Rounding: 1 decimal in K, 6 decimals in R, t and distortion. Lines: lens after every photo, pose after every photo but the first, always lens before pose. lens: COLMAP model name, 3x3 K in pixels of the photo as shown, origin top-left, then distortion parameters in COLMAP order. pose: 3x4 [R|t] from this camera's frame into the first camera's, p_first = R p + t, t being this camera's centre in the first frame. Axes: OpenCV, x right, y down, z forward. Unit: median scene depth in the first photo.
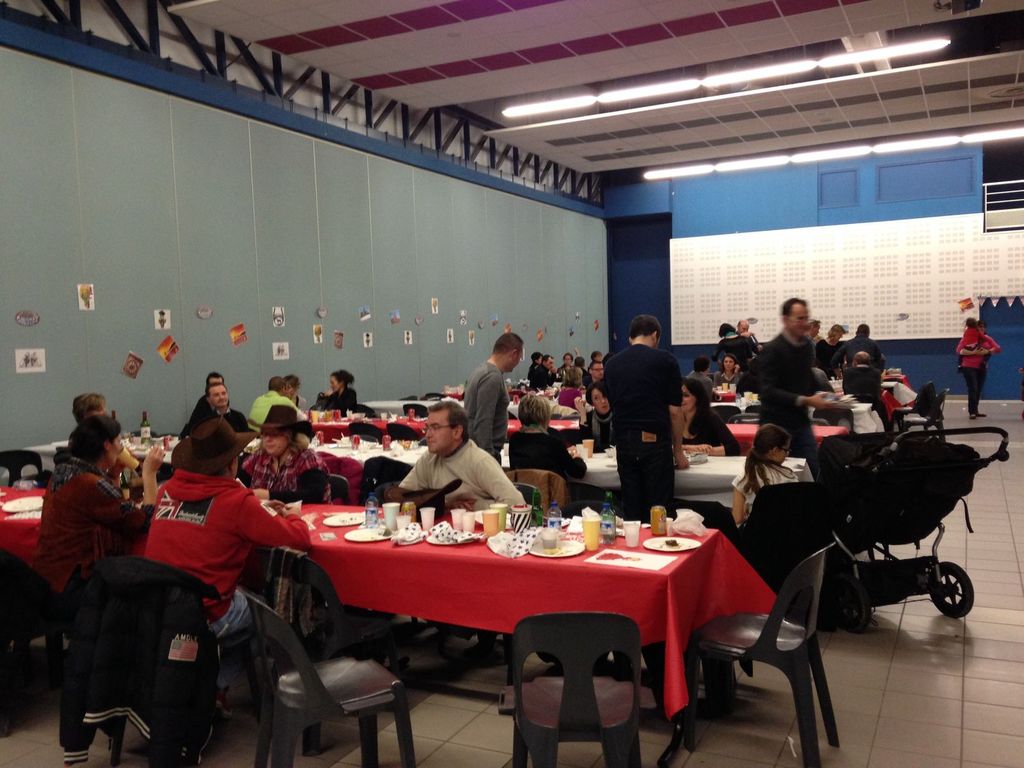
lens RADIAL K [[915.6, 0, 511.5], [0, 915.6, 379.8], [0, 0, 1]] dist [0.193919, -0.311425]
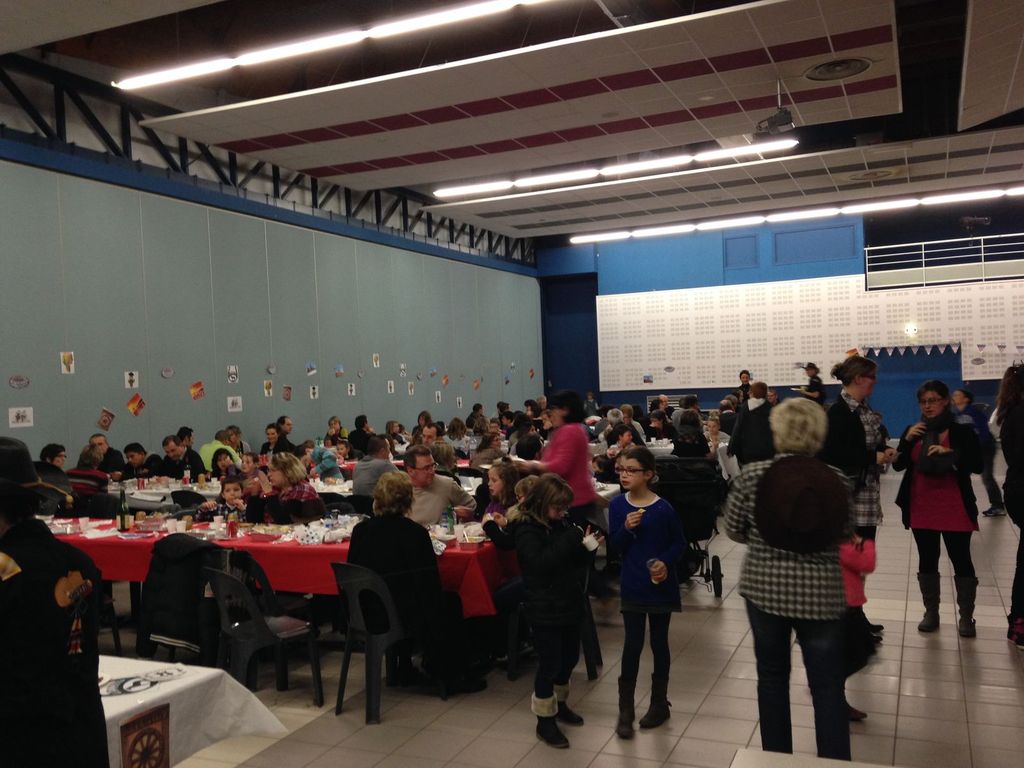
lens RADIAL K [[915.6, 0, 511.5], [0, 915.6, 379.8], [0, 0, 1]] dist [0.193919, -0.311425]
pose [[0.999192, -0.010235, 0.038862, 0.039068], [0.012058, 0.998823, -0.046980, -0.002342], [-0.038335, 0.047411, 0.998140, -0.130423]]
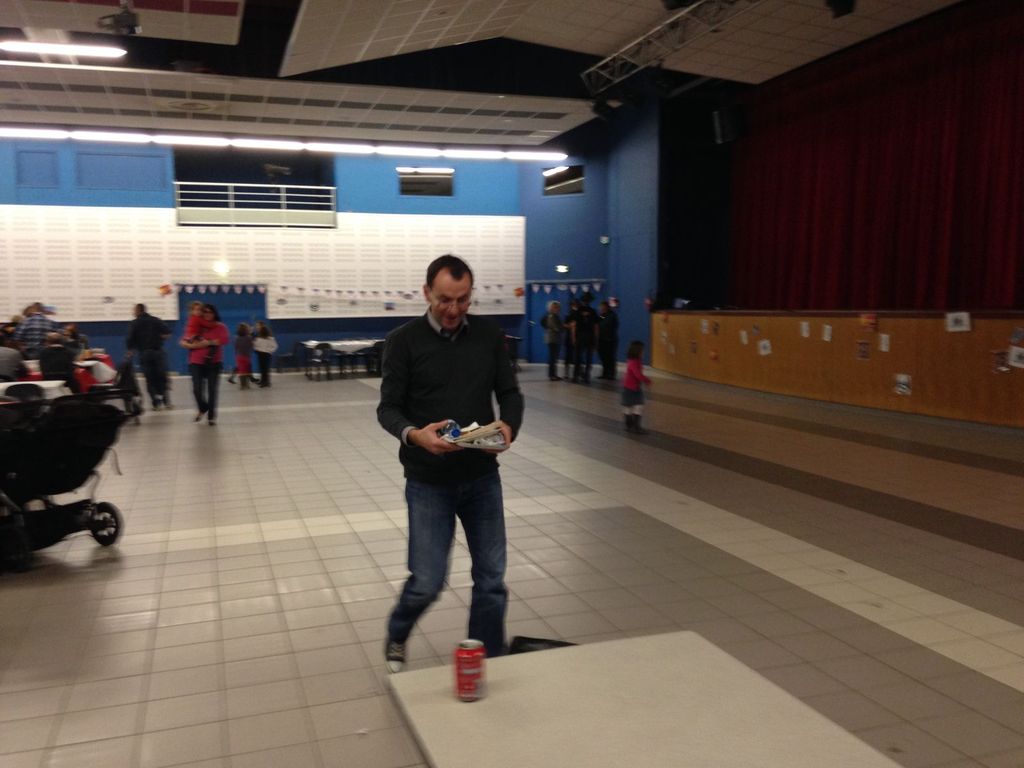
lens RADIAL K [[915.6, 0, 511.5], [0, 915.6, 379.8], [0, 0, 1]] dist [0.193919, -0.311425]
pose [[0.712090, -0.040874, 0.700897, -0.003311], [0.027550, 0.999162, 0.030278, 0.003933], [-0.701547, -0.002251, 0.712619, -0.085549]]
